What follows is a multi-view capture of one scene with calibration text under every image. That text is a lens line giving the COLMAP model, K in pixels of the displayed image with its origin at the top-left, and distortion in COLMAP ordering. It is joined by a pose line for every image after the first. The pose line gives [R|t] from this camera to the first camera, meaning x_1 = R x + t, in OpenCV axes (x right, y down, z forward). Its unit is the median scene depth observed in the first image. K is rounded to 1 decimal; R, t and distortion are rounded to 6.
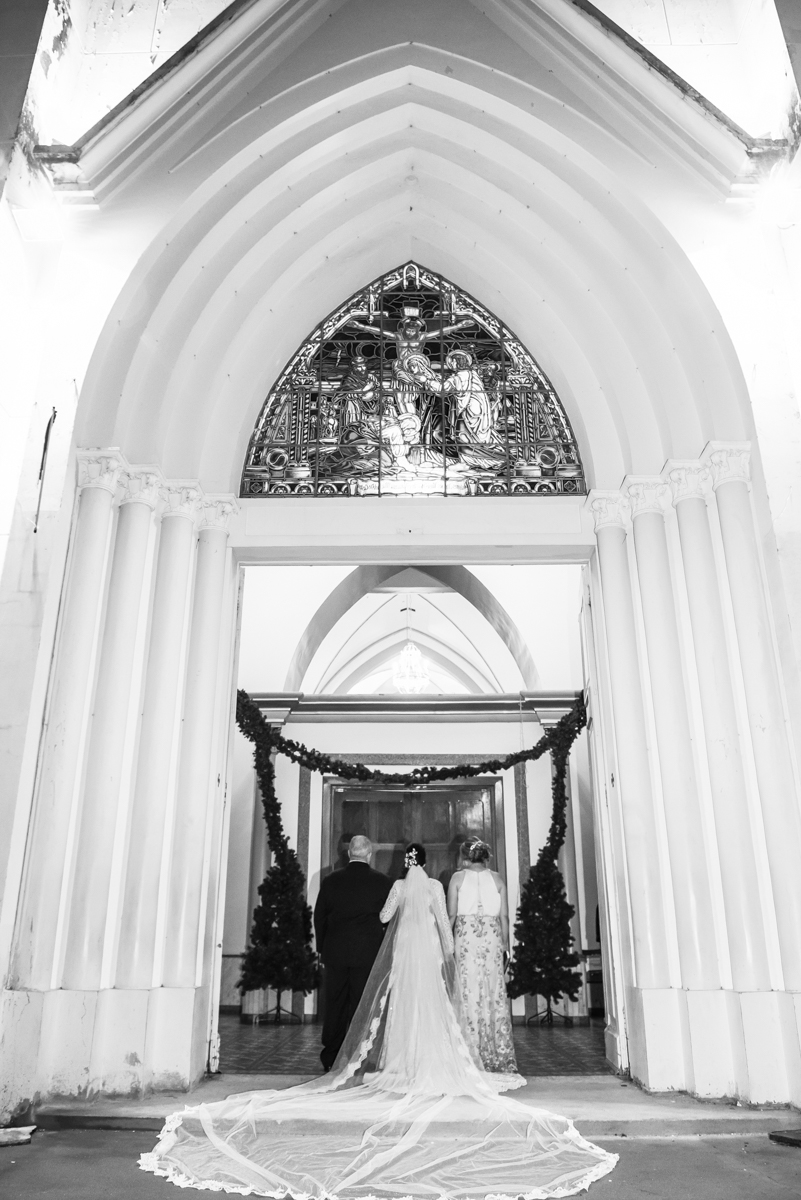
lens RADIAL K [[885.0, 0, 400.5], [0, 885.0, 600.0], [0, 0, 1]] dist [-0.035617, -0.004578]
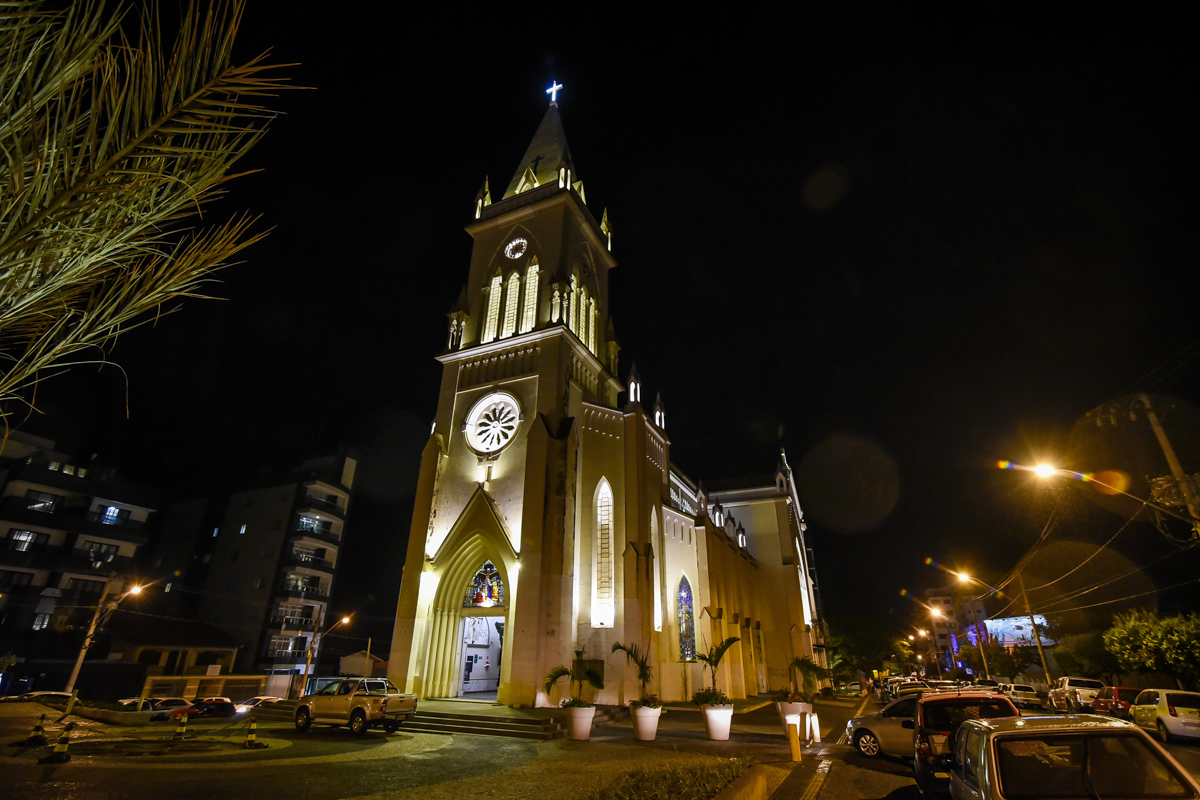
lens RADIAL K [[561.5, 0, 600.0], [0, 561.5, 400.0], [0, 0, 1]] dist [-0.000764, -0.000208]
pose [[0.919904, -0.158558, -0.358658, 2.078509], [0.132552, 0.986502, -0.096144, -0.918548], [0.369062, 0.040903, 0.928504, -2.104555]]
